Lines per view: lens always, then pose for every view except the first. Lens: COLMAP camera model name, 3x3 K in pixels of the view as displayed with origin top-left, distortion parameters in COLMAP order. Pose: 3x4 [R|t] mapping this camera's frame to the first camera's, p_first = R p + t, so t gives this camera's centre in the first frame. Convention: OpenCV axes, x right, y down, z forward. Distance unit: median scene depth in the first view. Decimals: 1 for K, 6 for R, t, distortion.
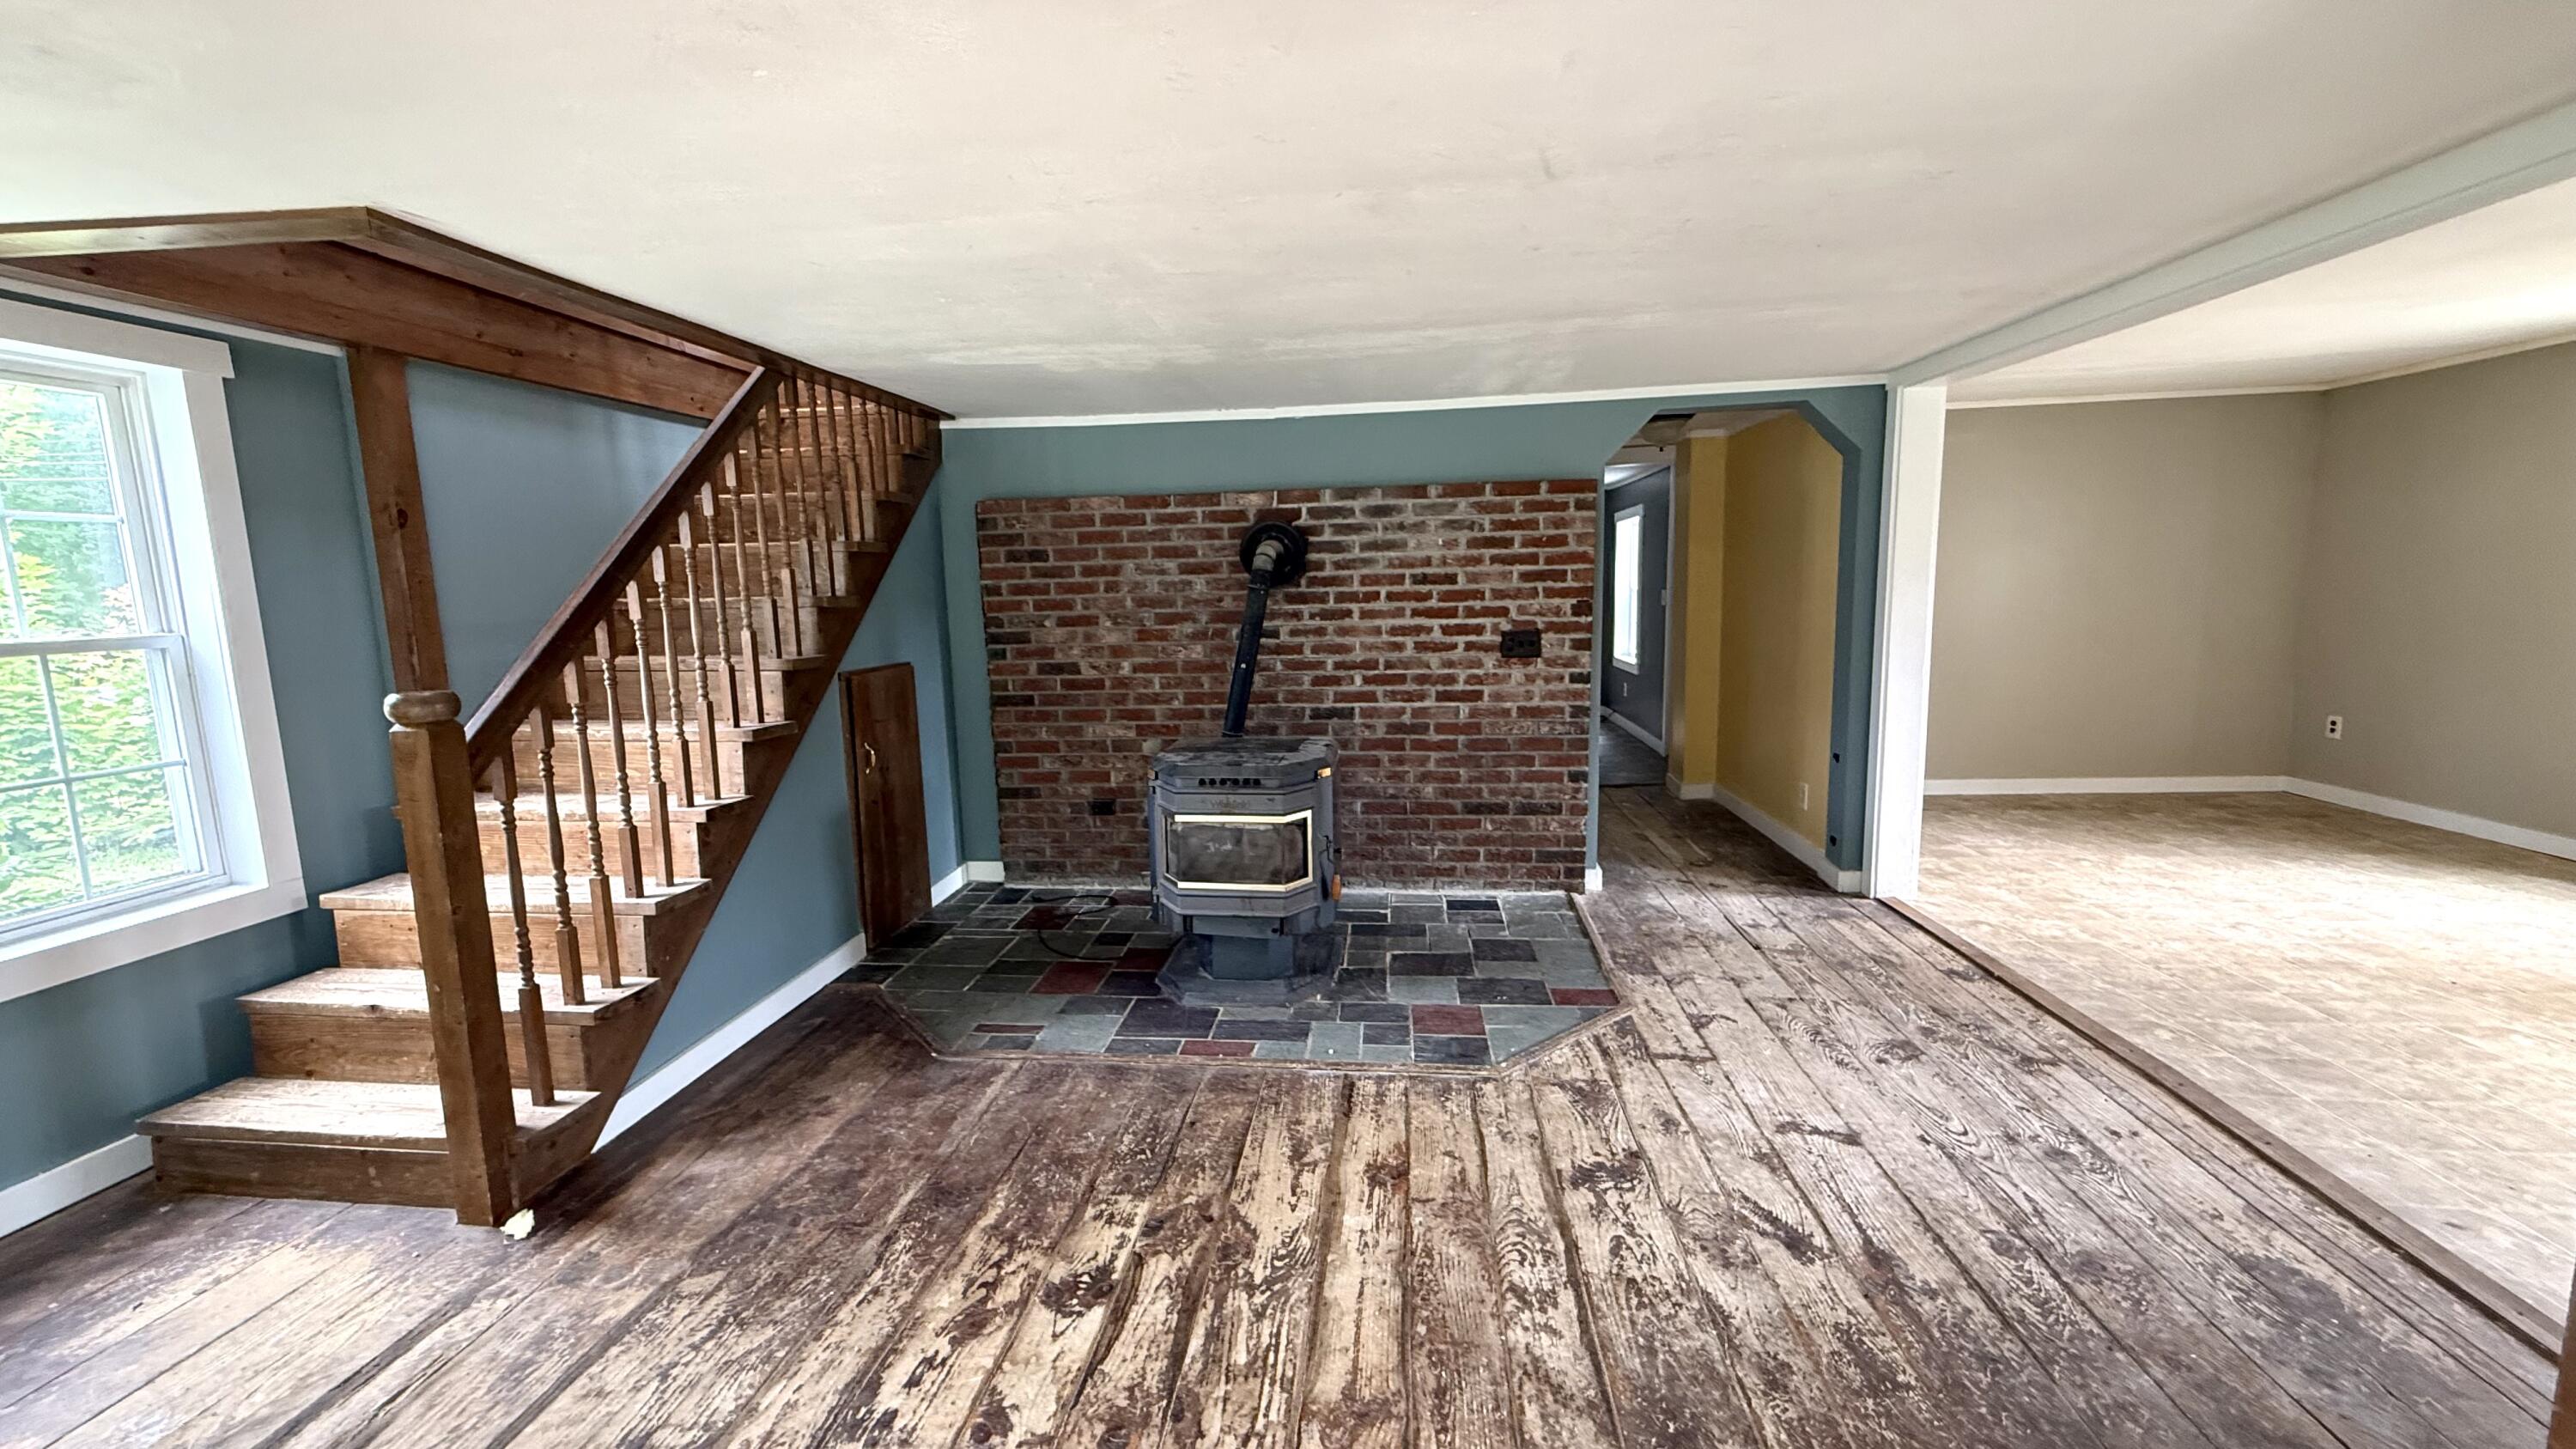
lens RADIAL K [[1027.4, 0, 1287.8], [0, 1027.4, 721.6], [0, 0, 1]] dist [0.000088, -0.000243]
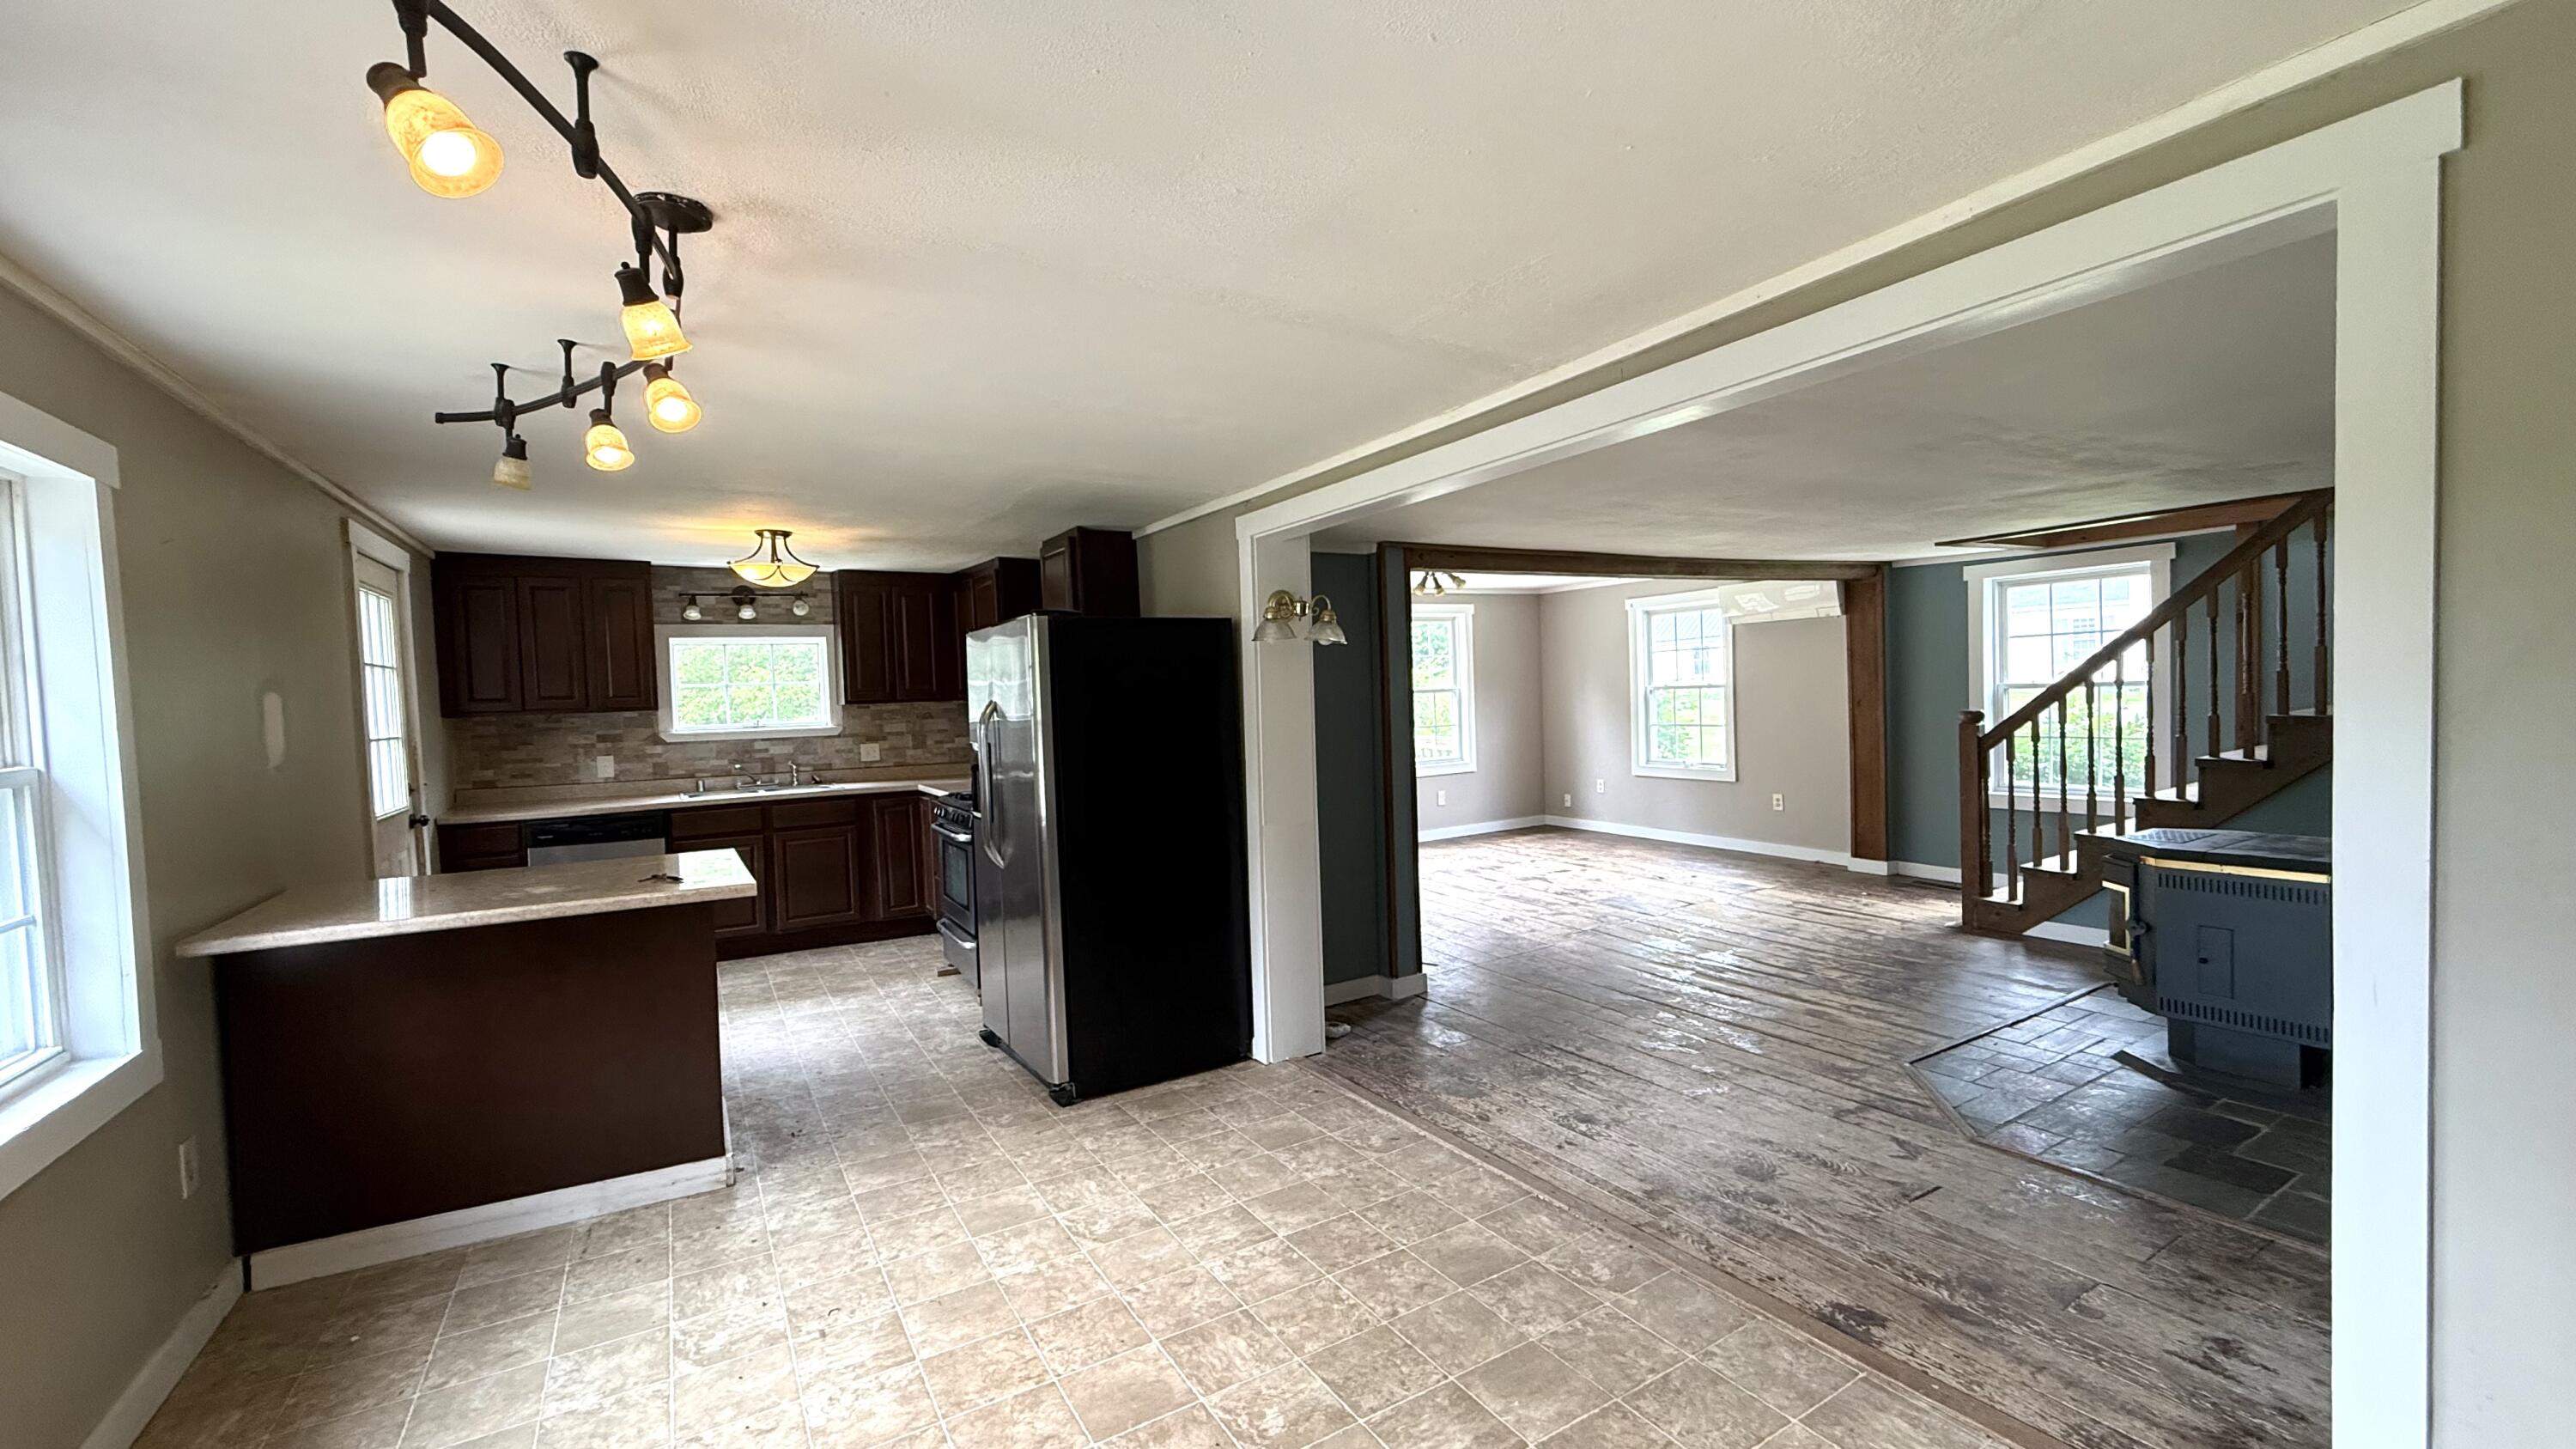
lens RADIAL K [[1027.4, 0, 1273.7], [0, 1027.4, 722.8], [0, 0, 1]] dist [0.000088, -0.000243]
pose [[-0.800770, 0.075023, -0.594255, 1.717351], [-0.022918, 0.987561, 0.155559, -0.293808], [0.598533, 0.138186, -0.789090, 1.615453]]
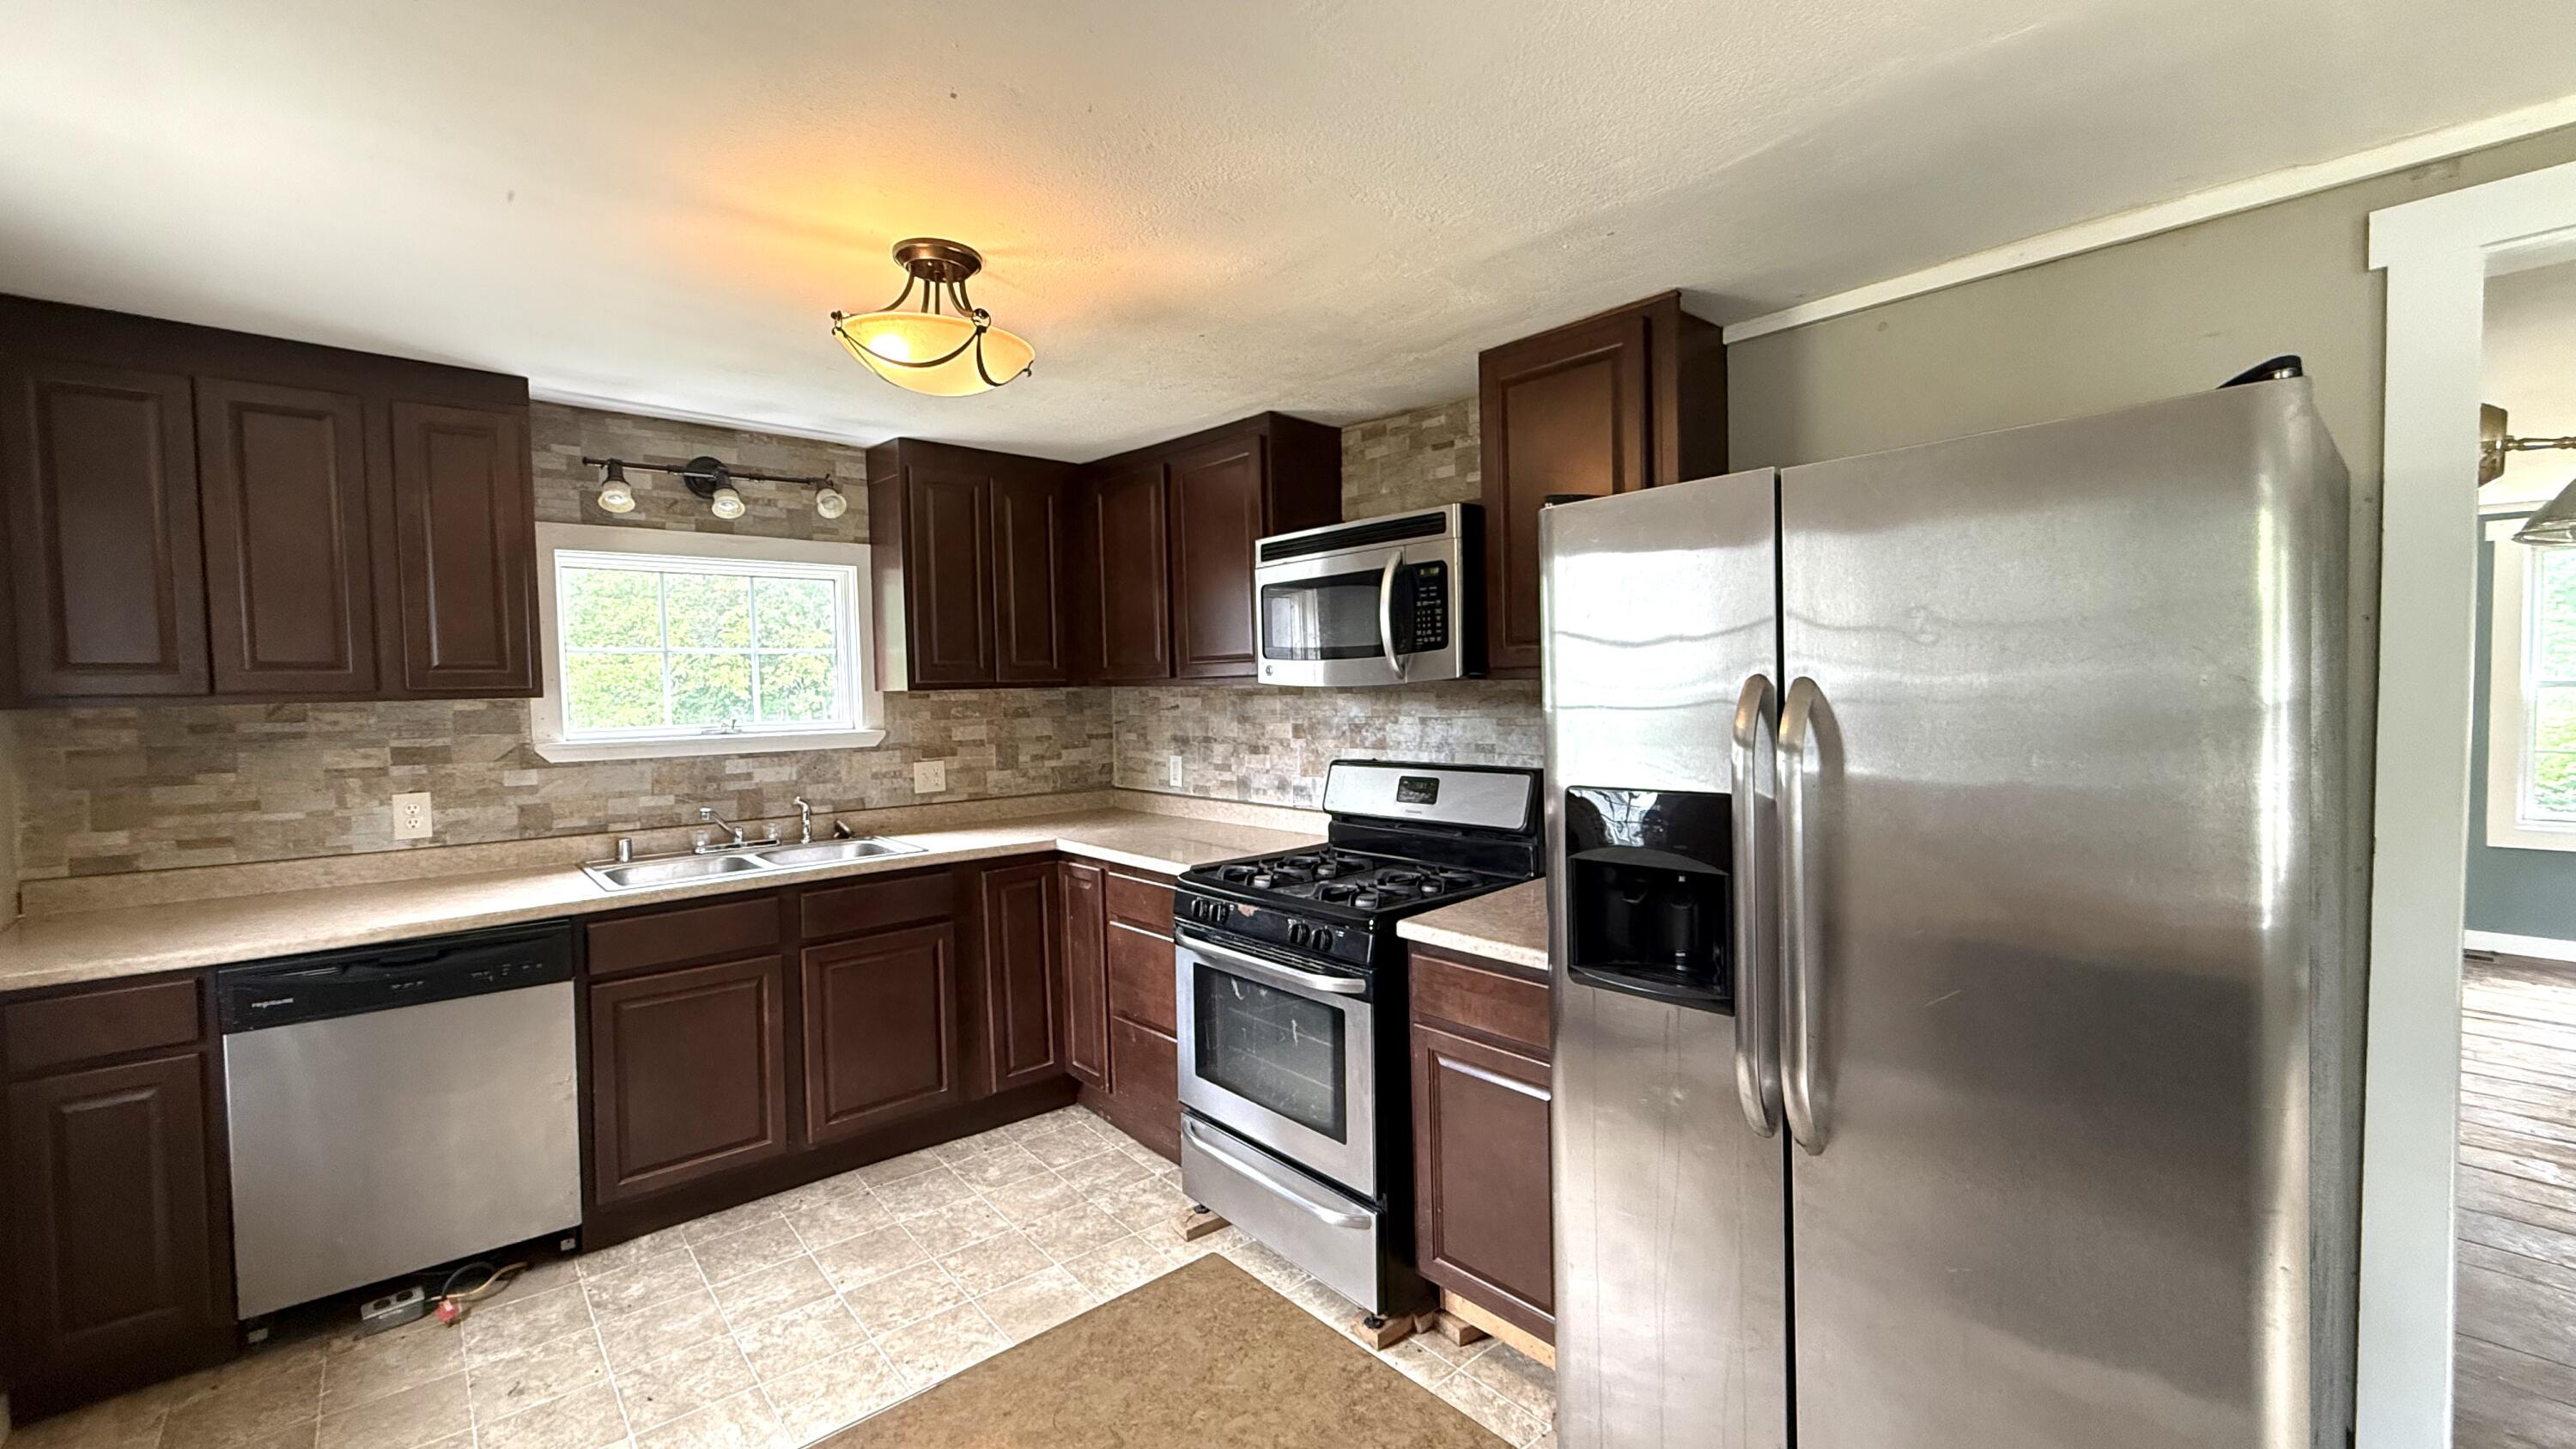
lens RADIAL K [[1027.4, 0, 1278.4], [0, 1027.4, 723.6], [0, 0, 1]] dist [0.000088, -0.000243]
pose [[-0.683228, 0.072744, -0.726573, 1.712029], [-0.056948, 0.986687, 0.152337, -0.120793], [0.727981, 0.145457, -0.669989, 0.316953]]
